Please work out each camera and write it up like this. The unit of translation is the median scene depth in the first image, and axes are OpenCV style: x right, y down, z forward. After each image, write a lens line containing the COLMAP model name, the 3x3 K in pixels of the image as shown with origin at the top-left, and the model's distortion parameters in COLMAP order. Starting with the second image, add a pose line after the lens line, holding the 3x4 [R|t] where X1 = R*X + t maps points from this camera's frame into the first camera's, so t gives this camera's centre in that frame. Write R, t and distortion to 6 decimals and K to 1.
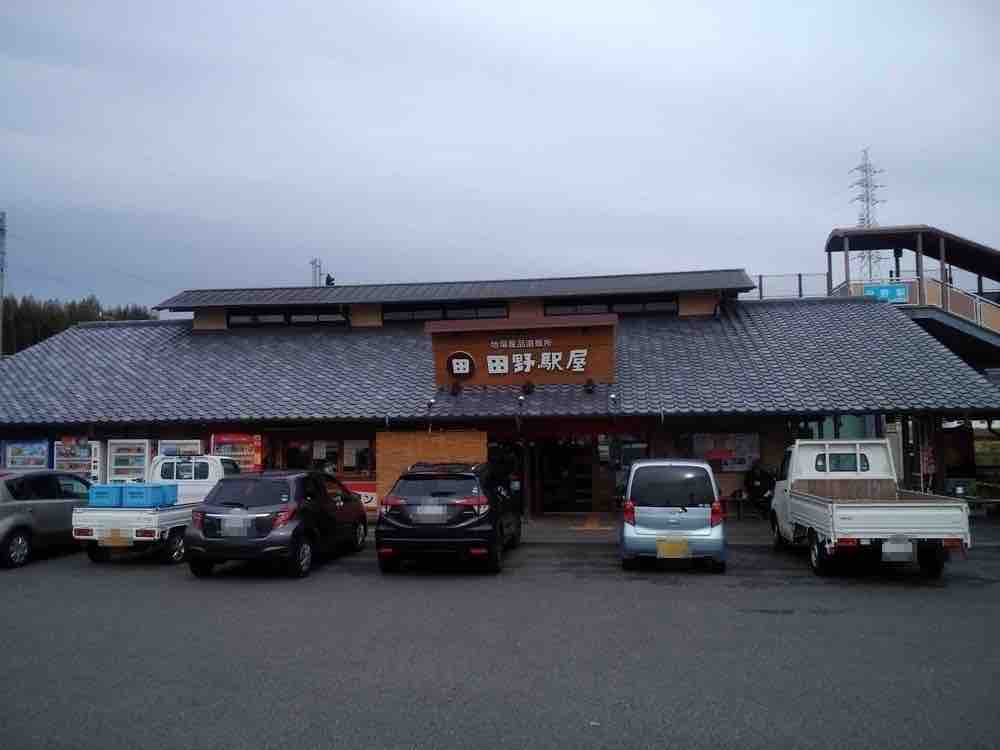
lens RADIAL K [[792.7, 0, 504.6], [0, 792.7, 386.7], [0, 0, 1]] dist [0.085743, -0.181715]
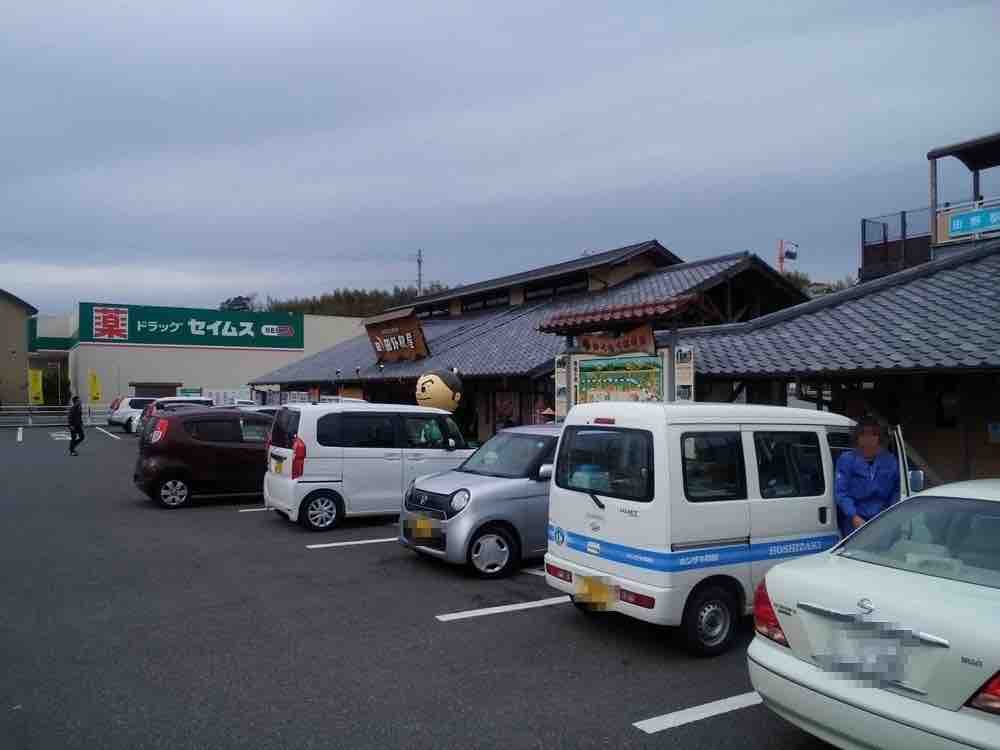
lens RADIAL K [[780.7, 0, 500.0], [0, 780.7, 375.0], [0, 0, 1]] dist [0.043308, -0.002570]
pose [[0.627894, -0.002272, -0.778296, 1.293774], [0.033687, 0.999138, 0.024261, 0.000485], [0.777570, -0.041452, 0.627429, 0.226055]]
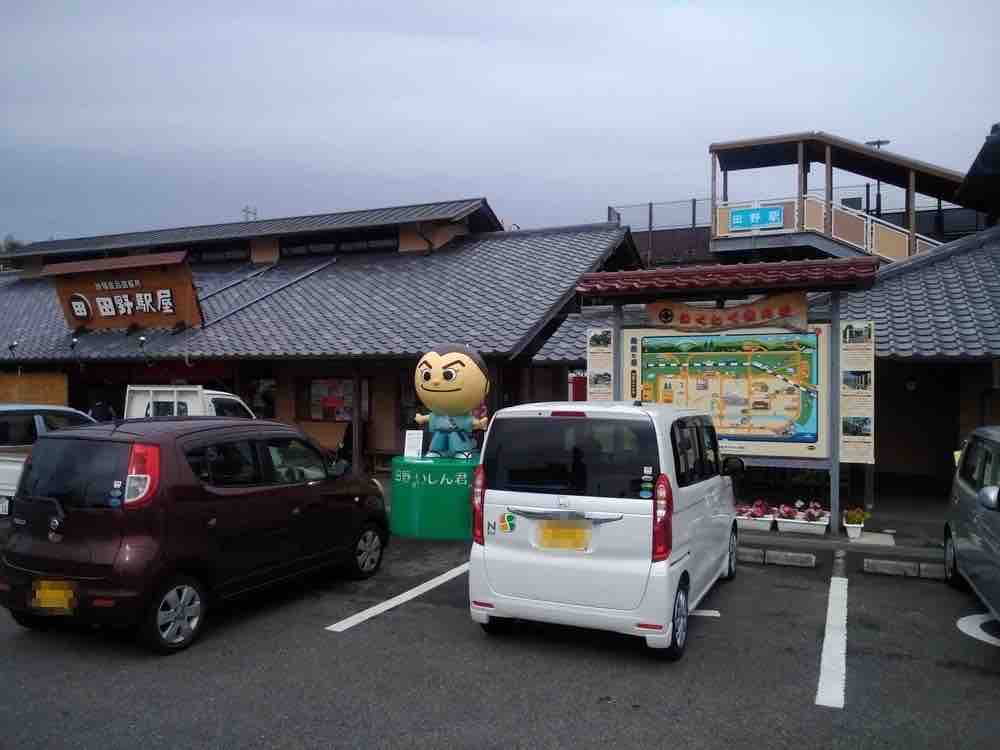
lens RADIAL K [[792.7, 0, 504.6], [0, 792.7, 386.7], [0, 0, 1]] dist [0.085743, -0.181715]
pose [[0.958854, 0.017818, -0.283340, 0.753851], [0.001448, 0.997709, 0.067639, 0.004839], [0.283896, -0.065267, 0.956631, 0.181290]]
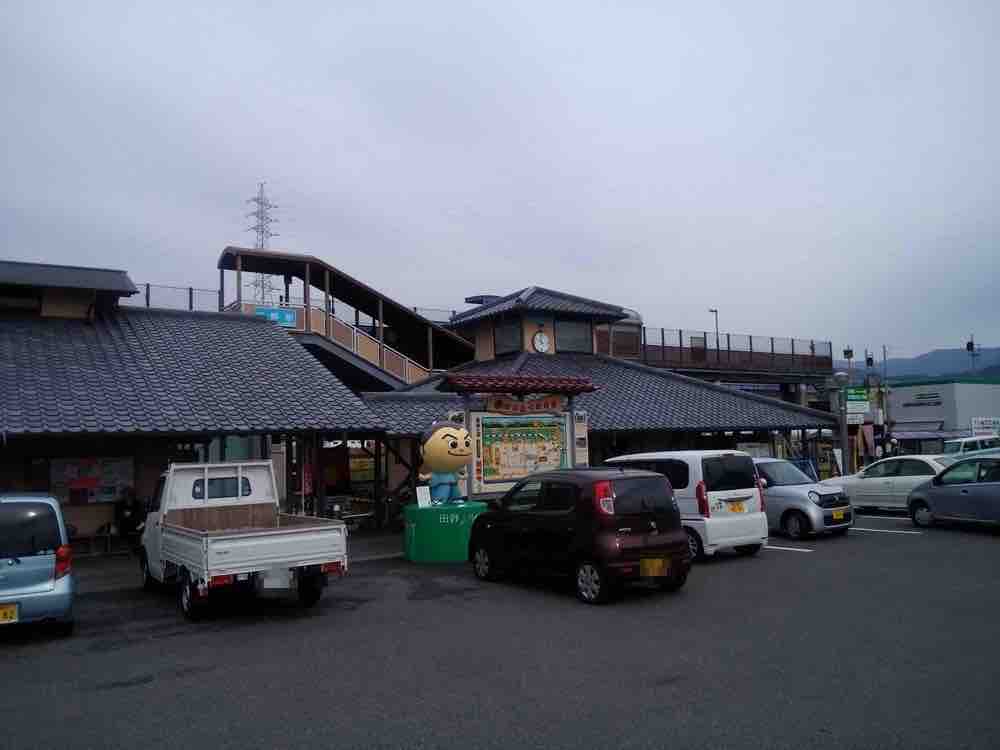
lens RADIAL K [[792.7, 0, 504.6], [0, 792.7, 386.7], [0, 0, 1]] dist [0.085743, -0.181715]
pose [[0.747696, 0.038762, 0.662909, 0.038824], [-0.020648, 0.999169, -0.035135, 0.004040], [-0.663721, 0.012582, 0.747875, 0.076080]]
